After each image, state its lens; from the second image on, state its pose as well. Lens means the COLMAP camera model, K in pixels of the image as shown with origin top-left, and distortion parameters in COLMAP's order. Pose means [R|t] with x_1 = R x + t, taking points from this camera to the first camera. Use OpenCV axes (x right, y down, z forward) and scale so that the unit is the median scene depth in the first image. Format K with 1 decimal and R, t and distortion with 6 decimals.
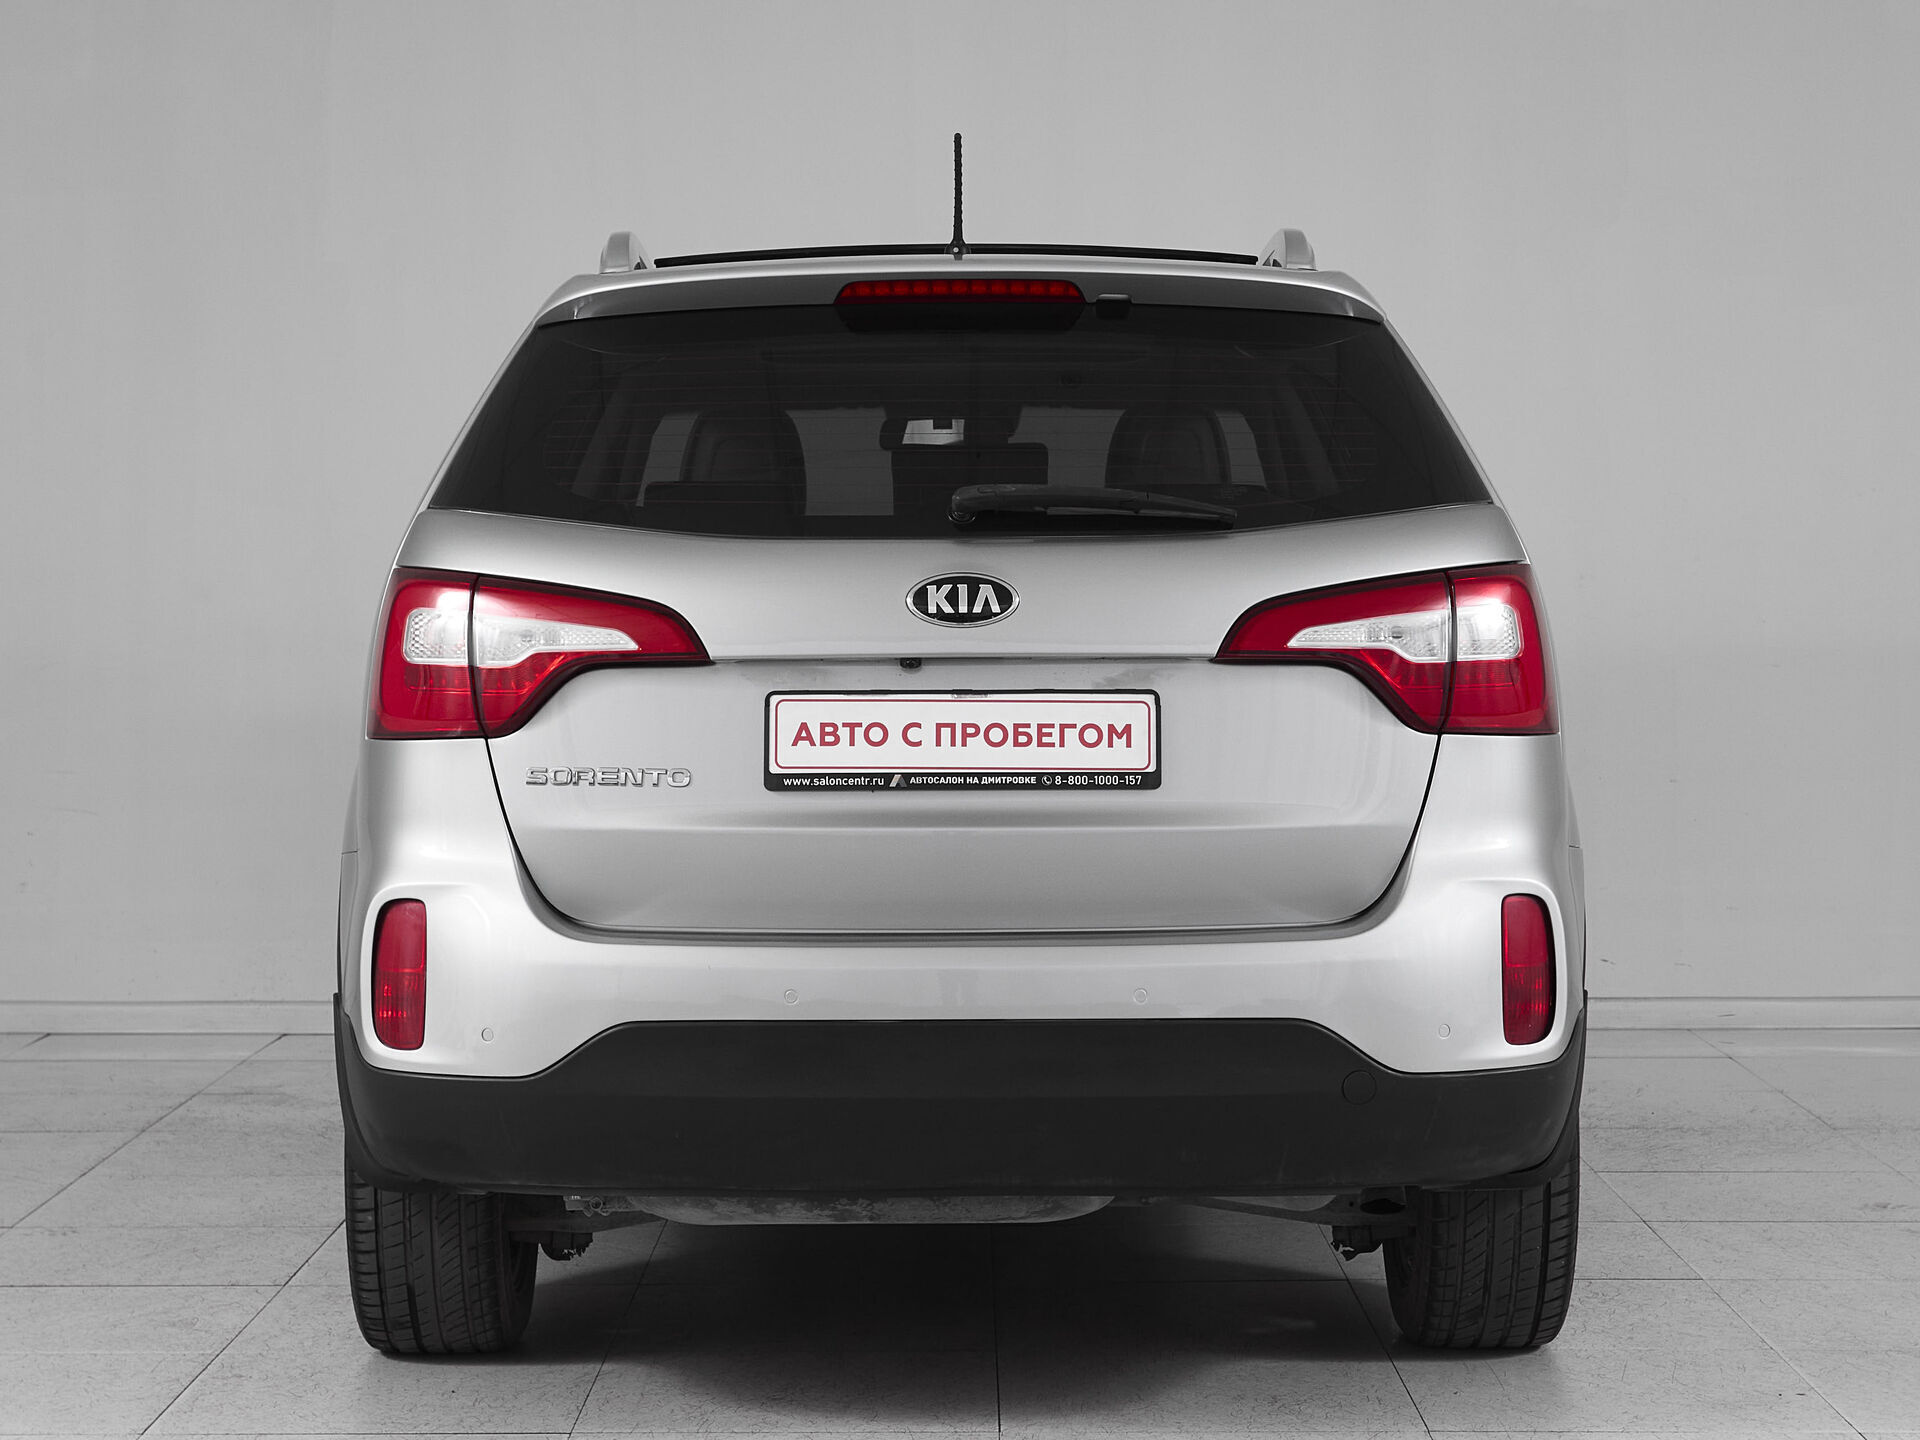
lens RADIAL K [[2648.2, 0, 971.5], [0, 2648.2, 707.8], [0, 0, 1]] dist [0.043909, 0.000000]
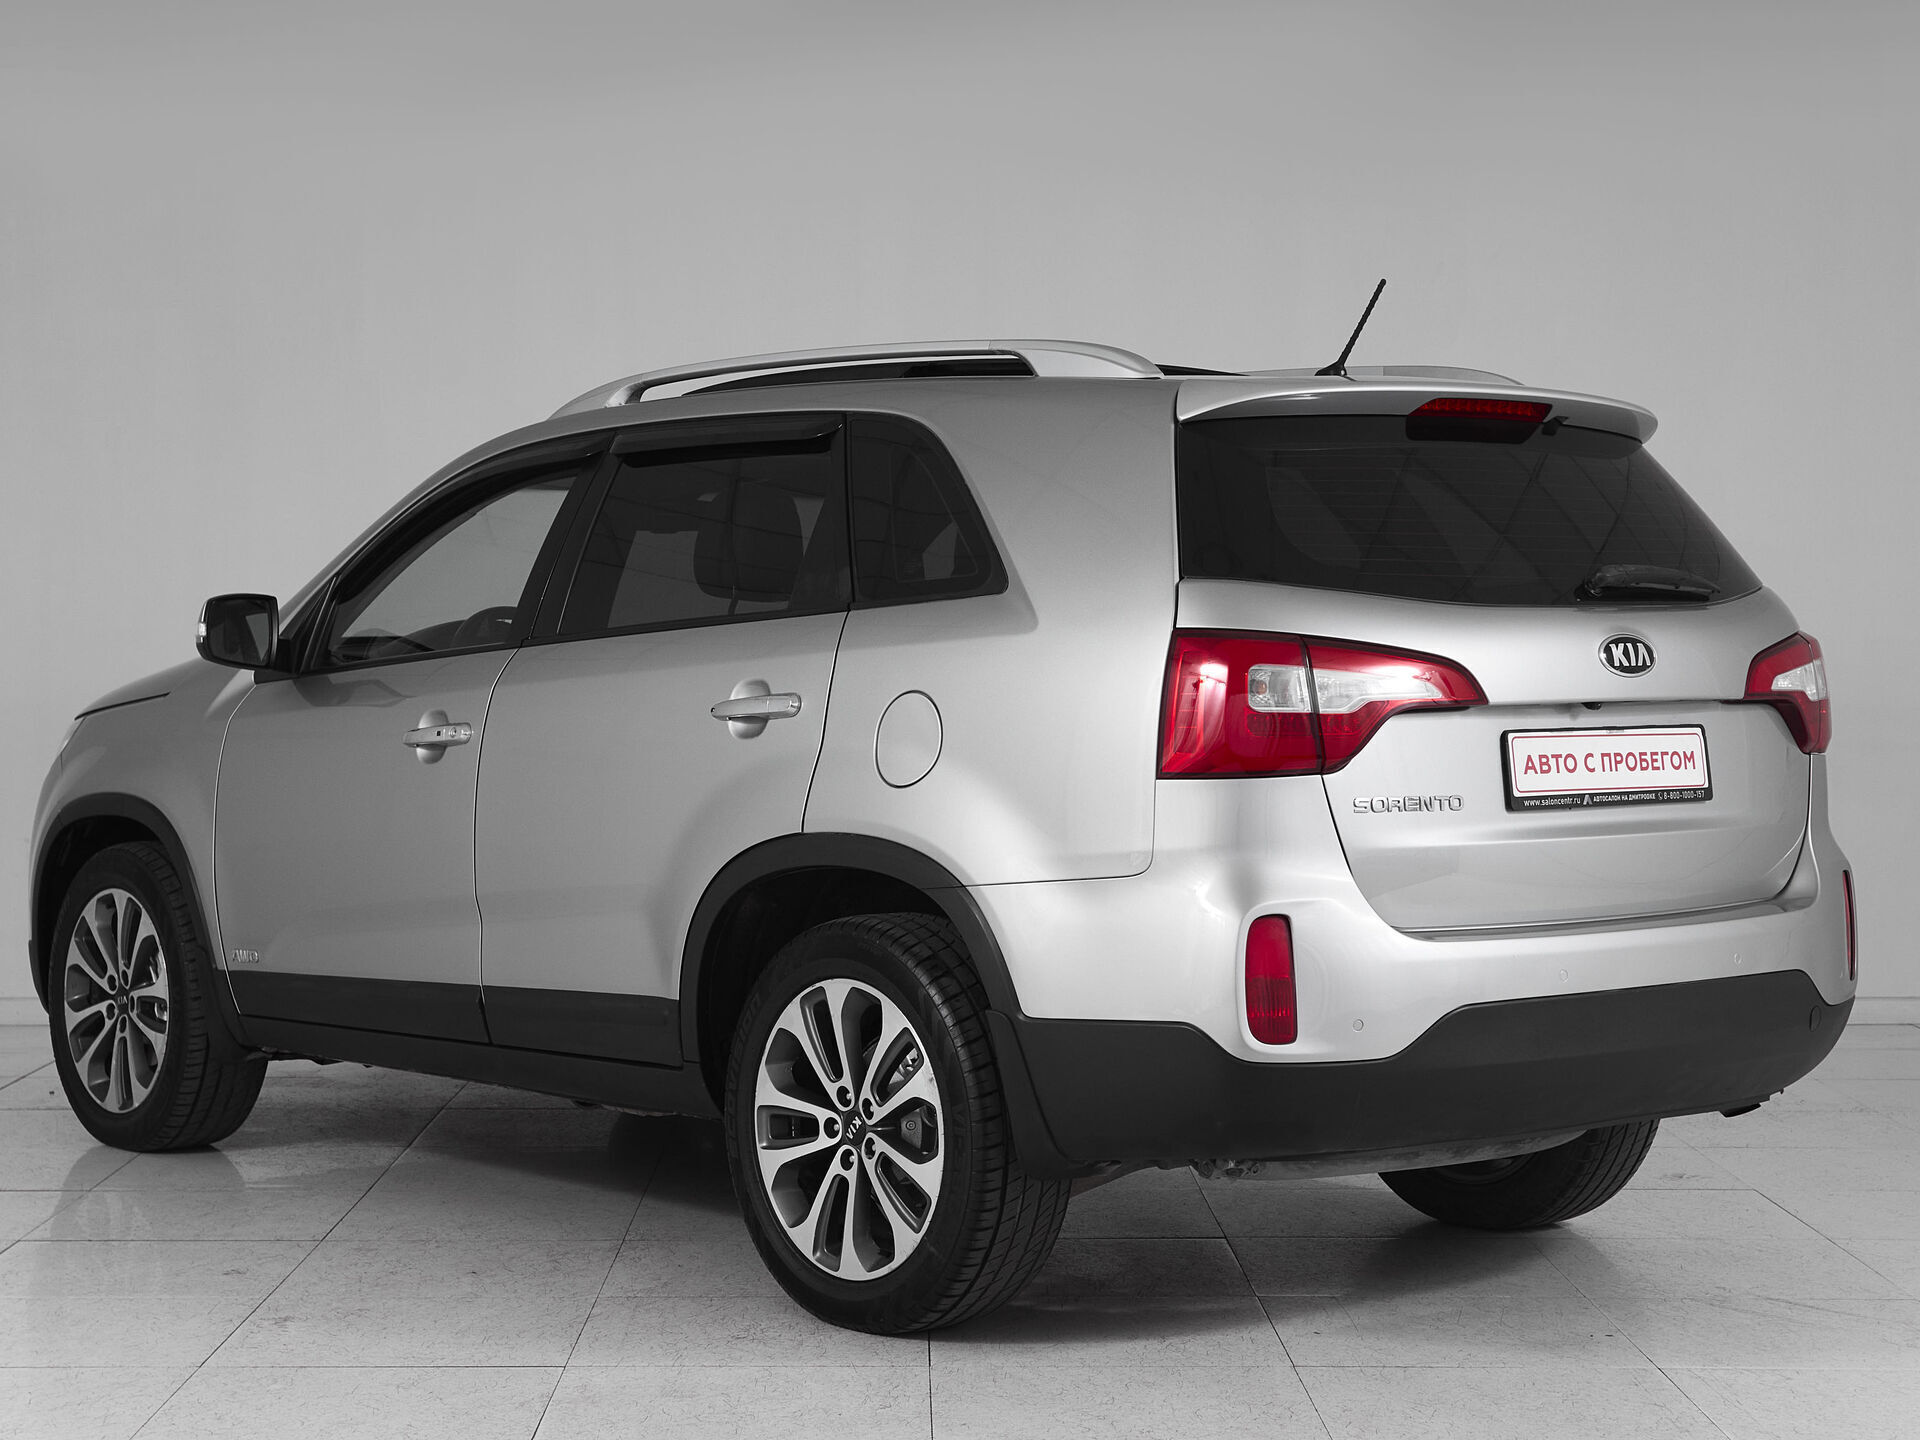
lens RADIAL K [[2648.2, 0, 962.8], [0, 2648.2, 713.1], [0, 0, 1]] dist [0.043909, 0.000000]
pose [[0.853440, -0.014336, 0.520994, -0.934205], [0.029437, 0.999352, -0.020722, 0.003936], [-0.520359, 0.033021, 0.853309, 0.078809]]
